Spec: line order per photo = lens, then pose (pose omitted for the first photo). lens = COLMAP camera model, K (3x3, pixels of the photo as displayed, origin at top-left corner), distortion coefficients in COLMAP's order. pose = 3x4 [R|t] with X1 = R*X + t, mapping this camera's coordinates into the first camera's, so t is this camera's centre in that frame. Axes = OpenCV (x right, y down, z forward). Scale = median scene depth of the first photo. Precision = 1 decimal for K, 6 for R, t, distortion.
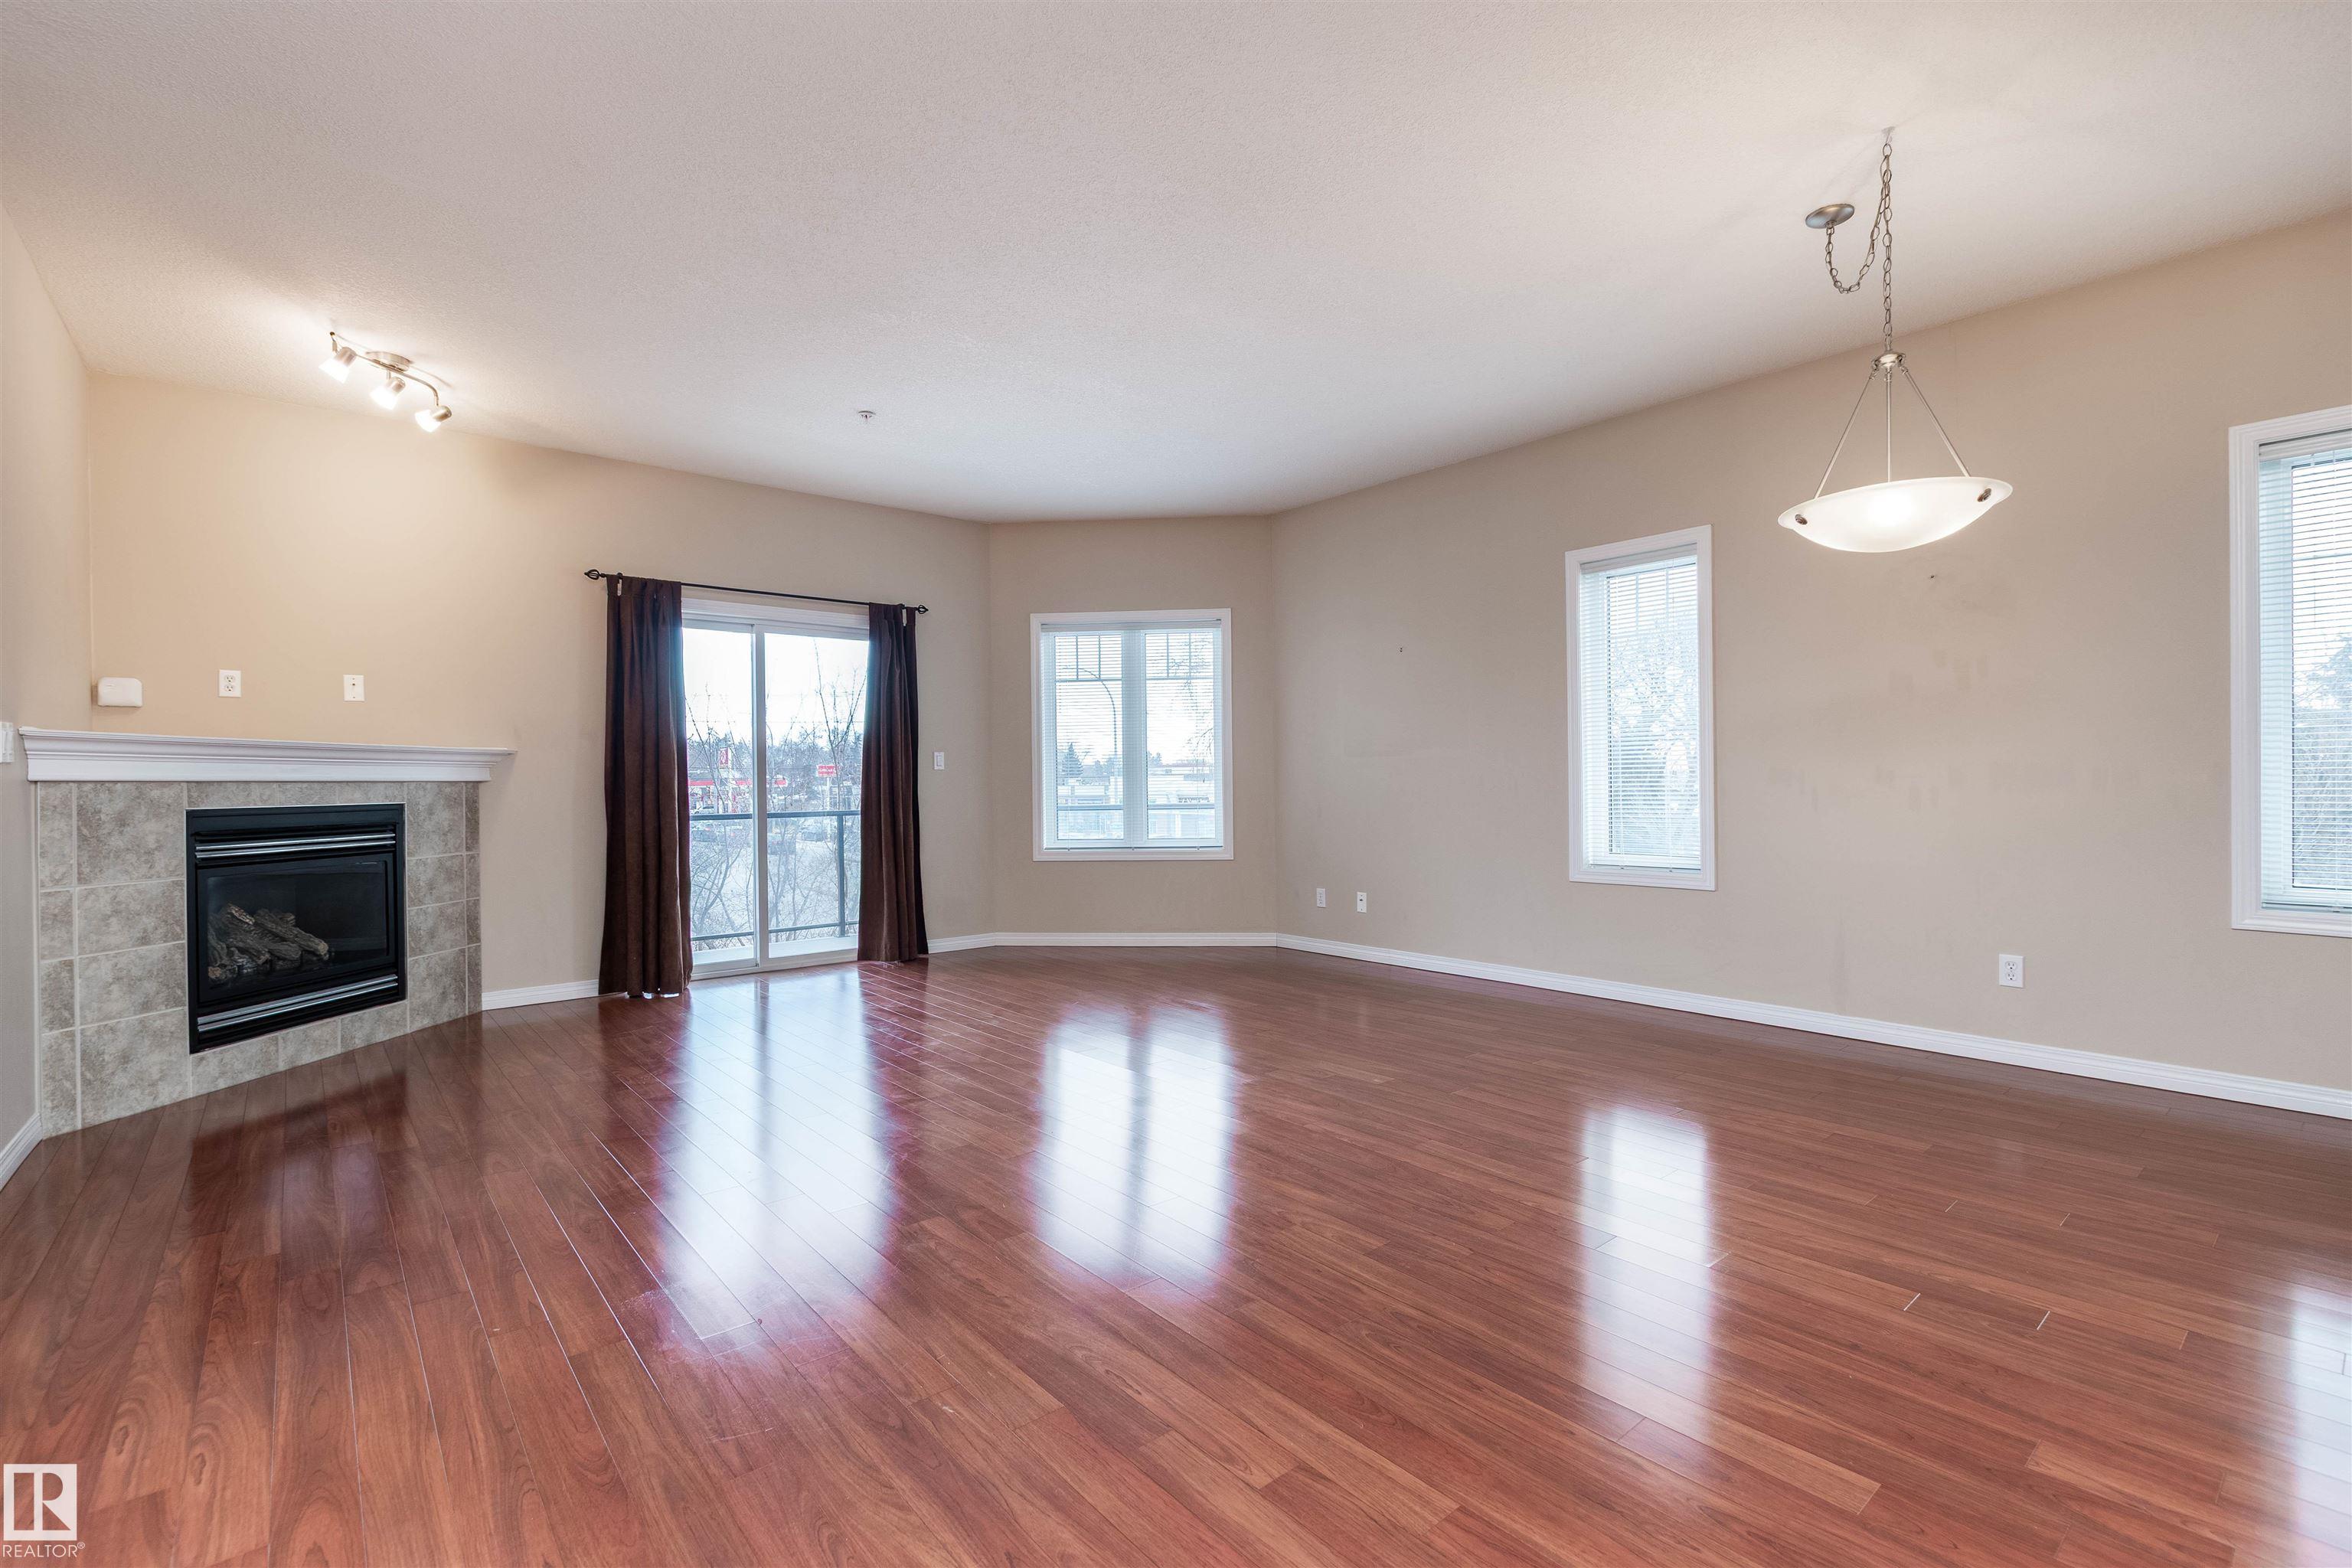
lens RADIAL K [[1040.9, 0, 1171.7], [0, 1040.9, 788.5], [0, 0, 1]] dist [0.005740, -0.002924]
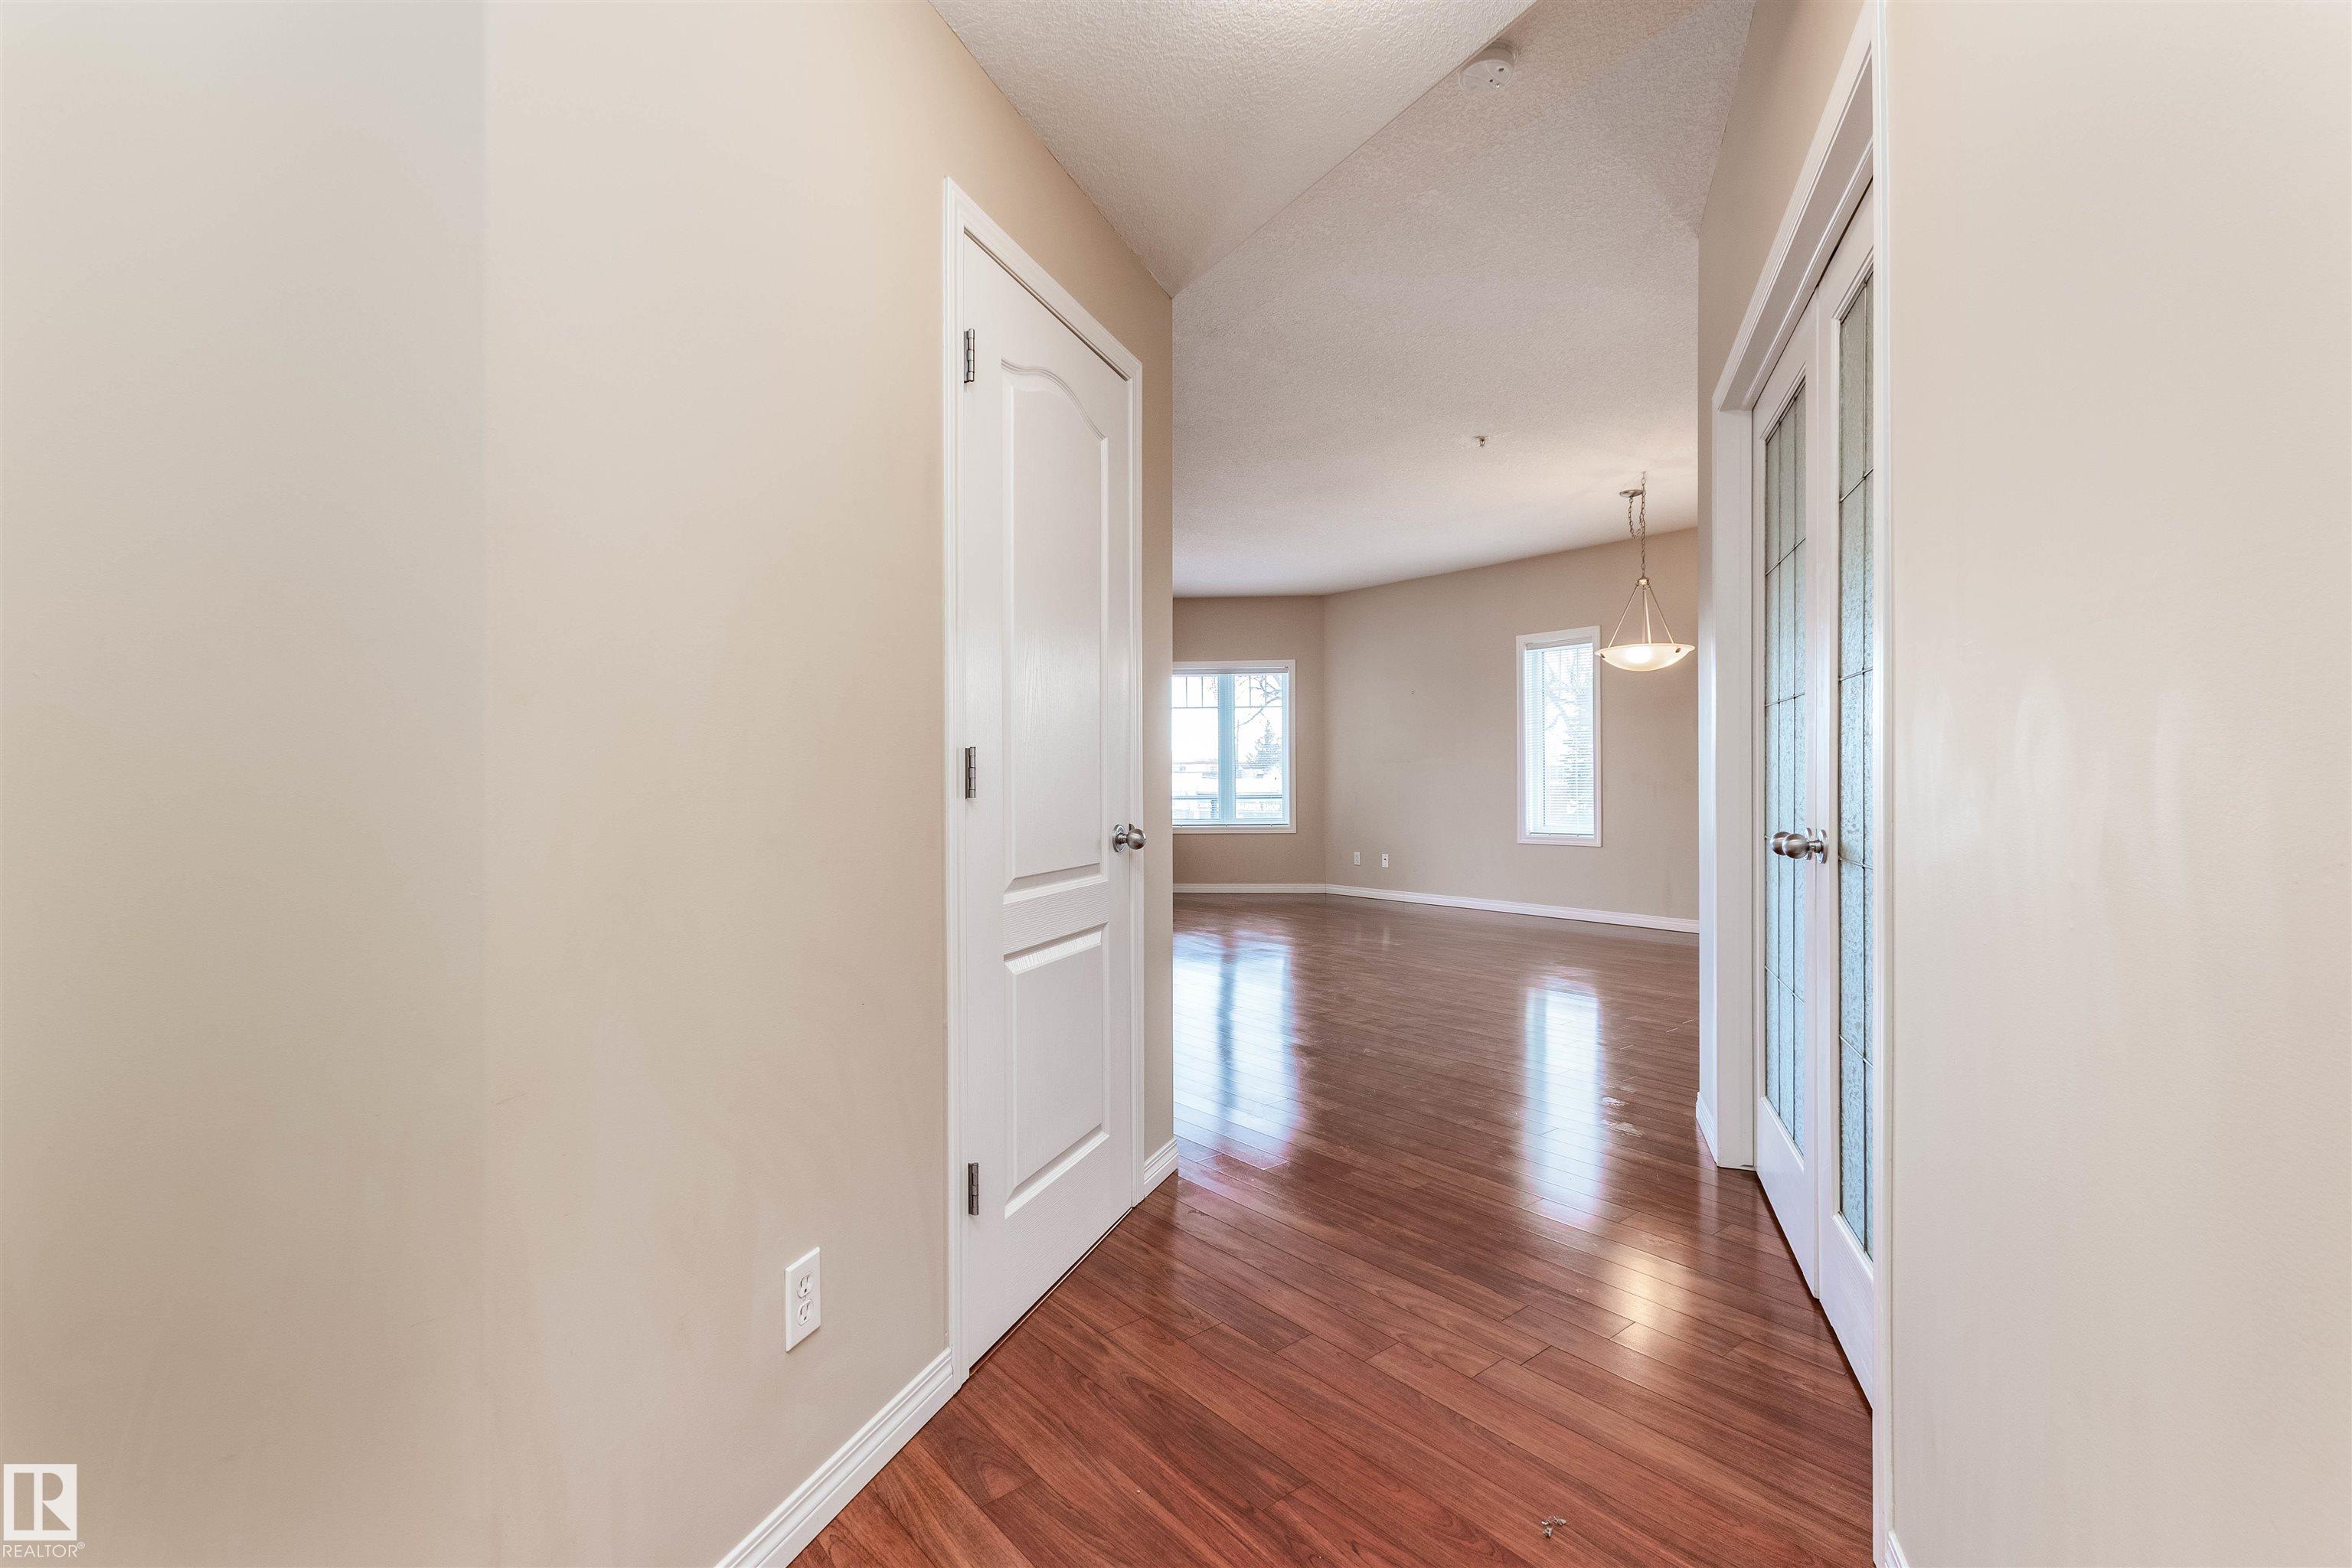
lens RADIAL K [[1040.9, 0, 1194.9], [0, 1040.9, 788.9], [0, 0, 1]] dist [0.005740, -0.002924]
pose [[0.999876, 0.003218, 0.015402, -0.129415], [-0.003263, 0.999990, 0.002933, 0.003823], [-0.015392, -0.002983, 0.999877, -0.555499]]
